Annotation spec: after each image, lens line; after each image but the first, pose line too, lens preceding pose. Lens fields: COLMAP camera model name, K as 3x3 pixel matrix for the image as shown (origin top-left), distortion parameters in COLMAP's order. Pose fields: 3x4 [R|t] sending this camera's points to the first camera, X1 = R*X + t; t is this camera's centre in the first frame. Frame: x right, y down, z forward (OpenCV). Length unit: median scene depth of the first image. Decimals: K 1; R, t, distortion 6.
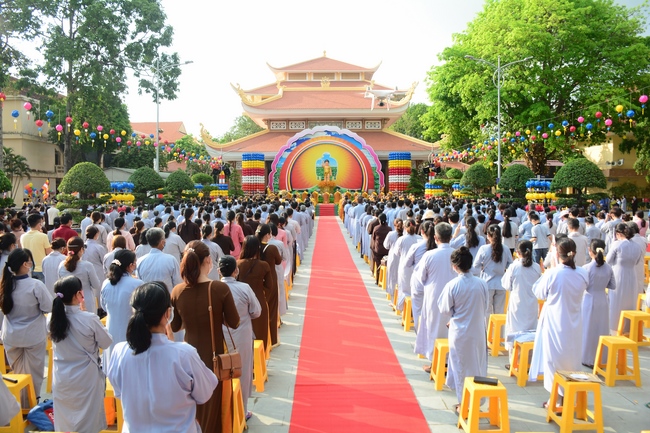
lens RADIAL K [[511.8, 0, 329.1], [0, 511.8, 223.9], [0, 0, 1]] dist [-0.159836, 0.130764]
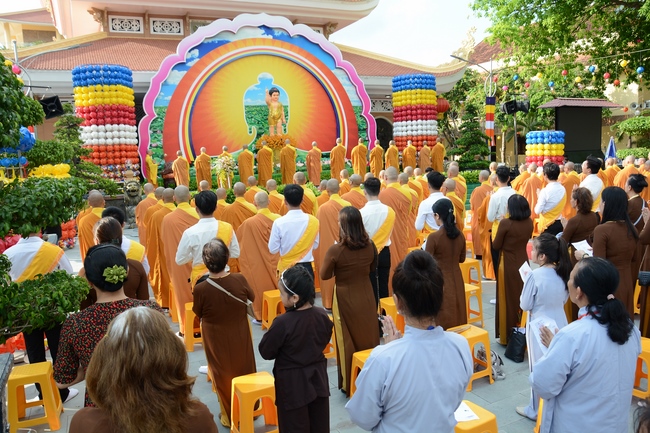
lens RADIAL K [[511.8, 0, 329.1], [0, 511.8, 223.9], [0, 0, 1]] dist [-0.159836, 0.130764]
pose [[0.898952, -0.091084, 0.428473, -0.169097], [0.065040, 0.995055, 0.075071, -0.037989], [-0.433192, -0.039617, 0.900431, 0.592884]]
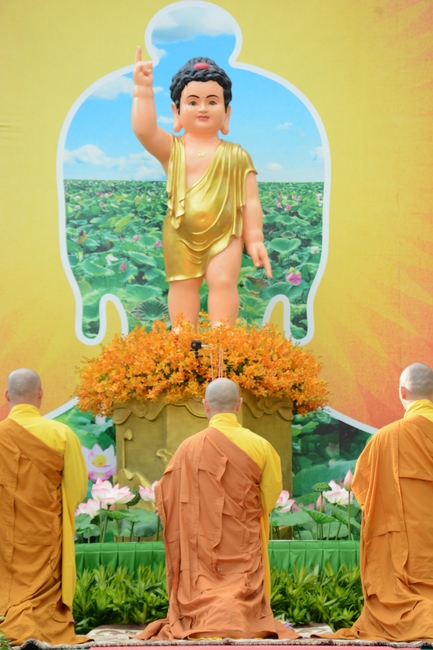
lens RADIAL K [[1720.2, 0, 216.5], [0, 1720.2, 325.0], [0, 0, 1]] dist [0.753505, -0.025406]
pose [[0.999236, 0.000399, 0.039082, -0.012937], [0.008619, 0.973085, -0.230285, -0.026768], [-0.038122, 0.230446, 0.972338, 0.778381]]
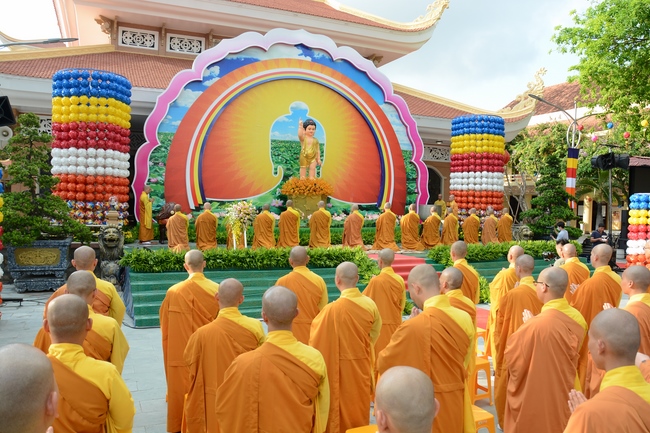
lens RADIAL K [[511.8, 0, 329.1], [0, 511.8, 223.9], [0, 0, 1]] dist [-0.159836, 0.130764]
pose [[0.911663, 0.009194, 0.410836, -0.143847], [-0.000013, 0.999750, -0.022345, -0.045948], [-0.410939, 0.020366, 0.911435, 0.693053]]
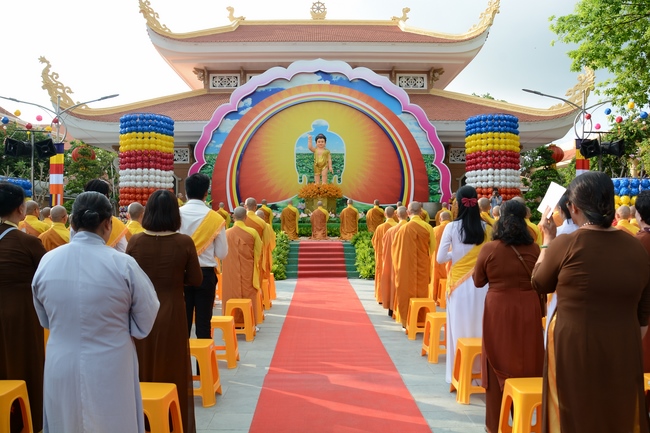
lens RADIAL K [[511.8, 0, 329.1], [0, 511.8, 223.9], [0, 0, 1]] dist [-0.159836, 0.130764]
pose [[0.999834, 0.003315, 0.017917, -0.005082], [-0.002217, 0.998138, -0.060958, -0.026286], [-0.018086, 0.060908, 0.997979, 0.601800]]
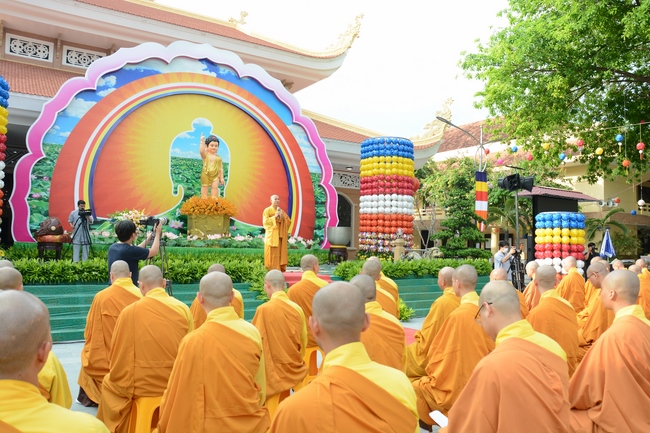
lens RADIAL K [[511.8, 0, 329.1], [0, 511.8, 223.9], [0, 0, 1]] dist [-0.159836, 0.130764]
pose [[0.832512, 0.047450, 0.551971, -0.128000], [0.010866, 0.994735, -0.101901, -0.033332], [-0.553900, 0.090832, 0.827613, 0.707145]]
